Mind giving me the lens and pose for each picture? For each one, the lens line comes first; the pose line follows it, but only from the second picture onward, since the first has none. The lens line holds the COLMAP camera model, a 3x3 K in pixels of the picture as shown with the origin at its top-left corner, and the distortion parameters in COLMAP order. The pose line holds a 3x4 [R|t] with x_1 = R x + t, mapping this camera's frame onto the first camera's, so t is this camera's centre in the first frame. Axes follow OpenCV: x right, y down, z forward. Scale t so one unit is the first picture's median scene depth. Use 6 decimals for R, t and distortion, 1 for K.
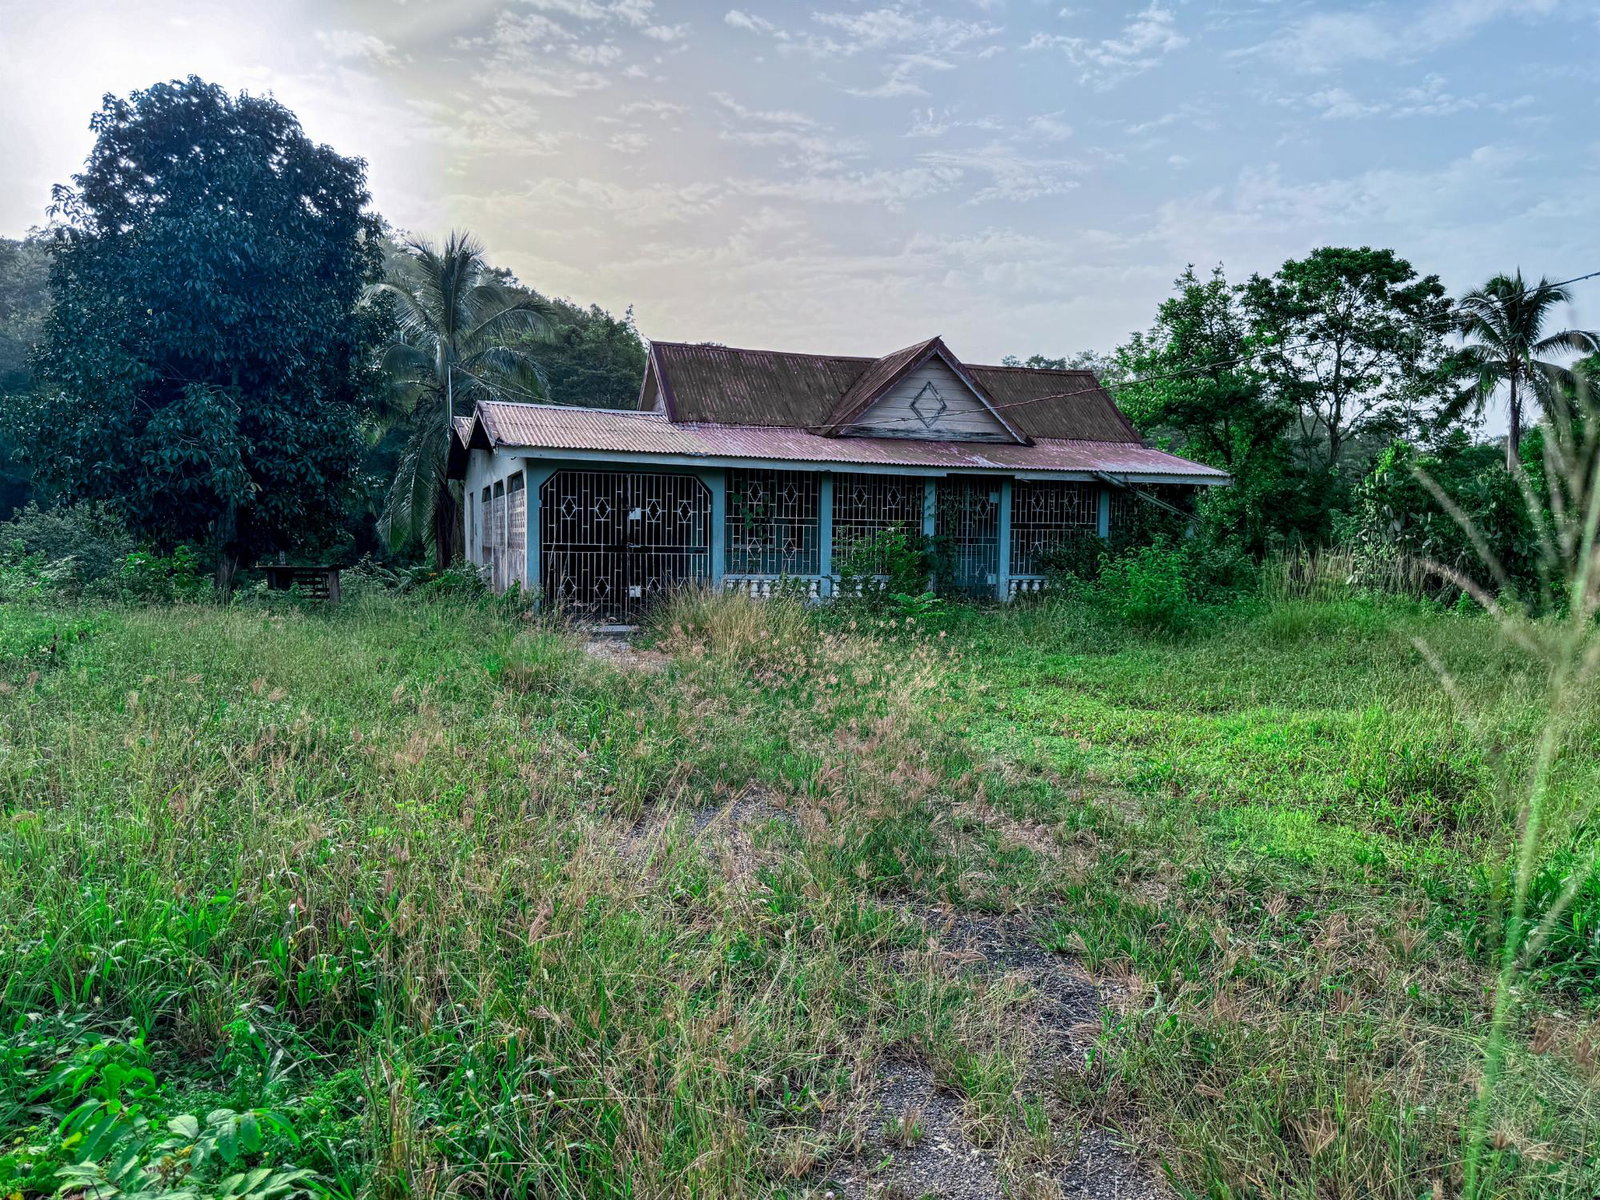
lens RADIAL K [[1124.8, 0, 797.5], [0, 1124.8, 595.4], [0, 0, 1]] dist [0.053313, -0.047355]
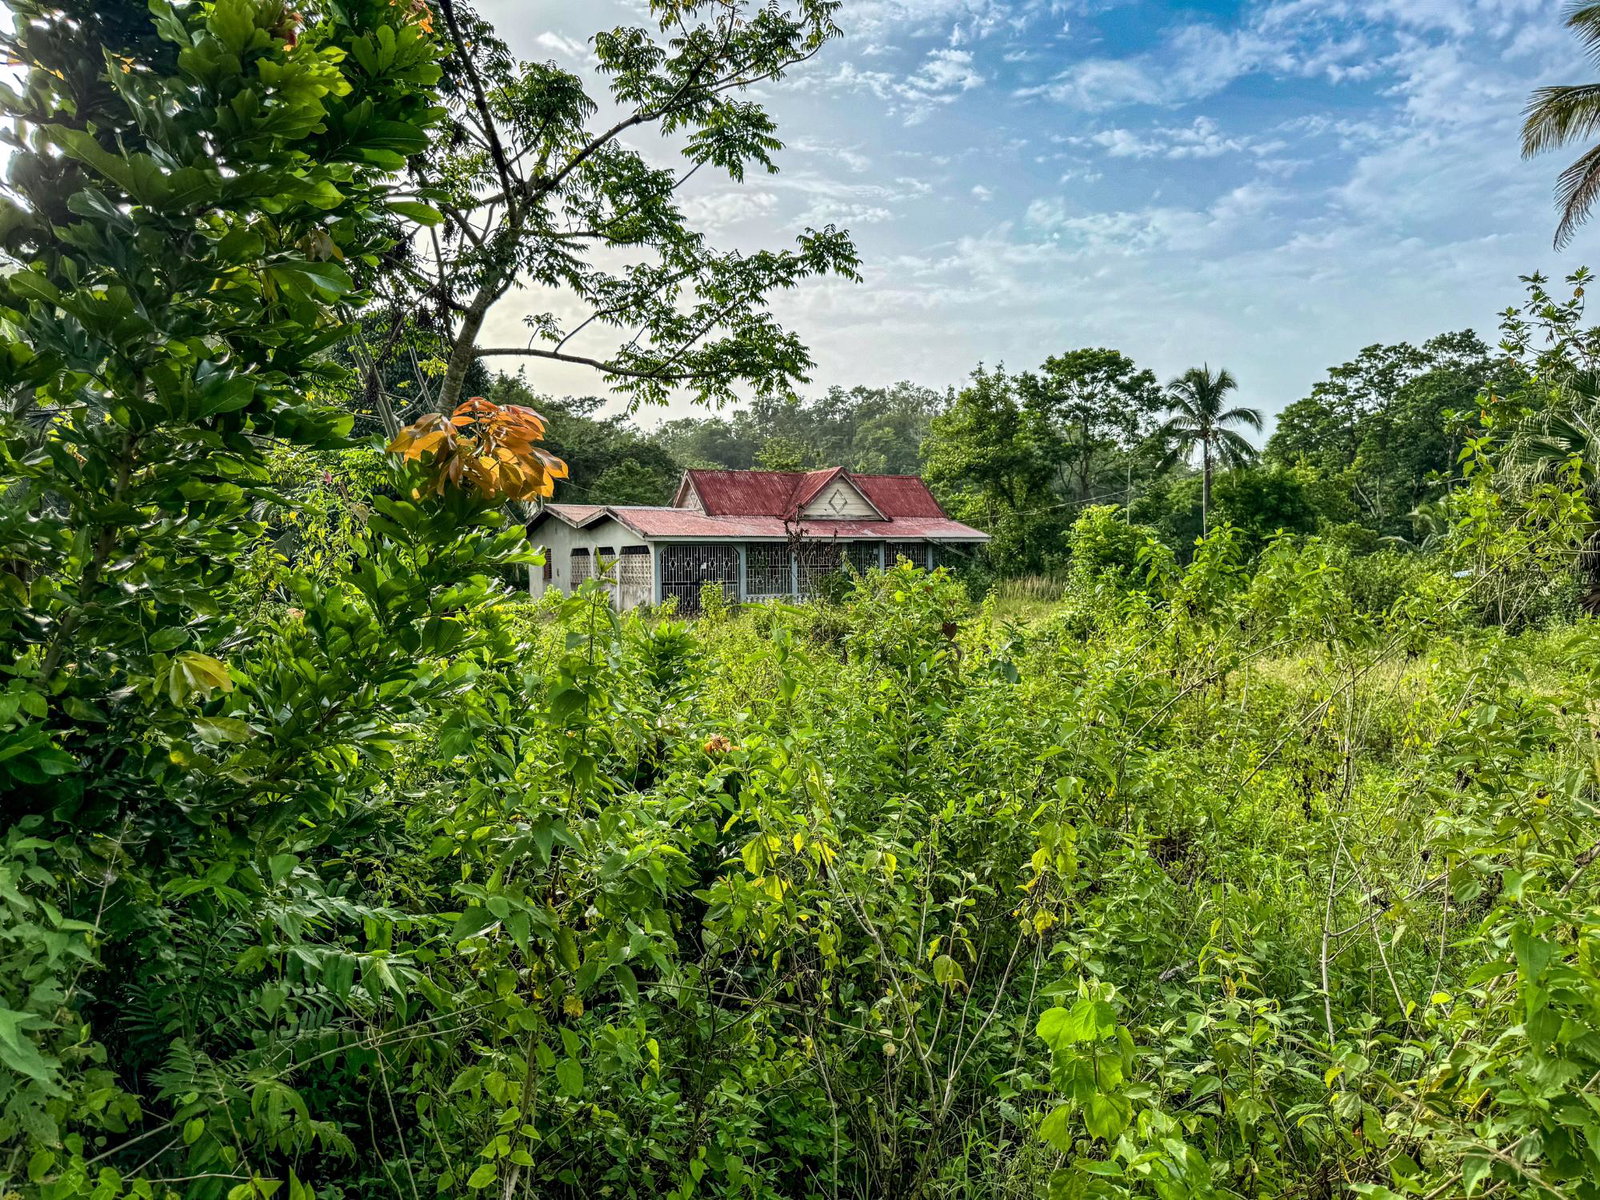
lens RADIAL K [[1124.8, 0, 797.5], [0, 1124.8, 595.4], [0, 0, 1]] dist [0.053313, -0.047355]
pose [[0.987883, -0.020792, 0.153800, -0.089475], [0.022245, 0.999723, -0.007730, -0.000369], [-0.153597, 0.011058, 0.988072, -0.308615]]
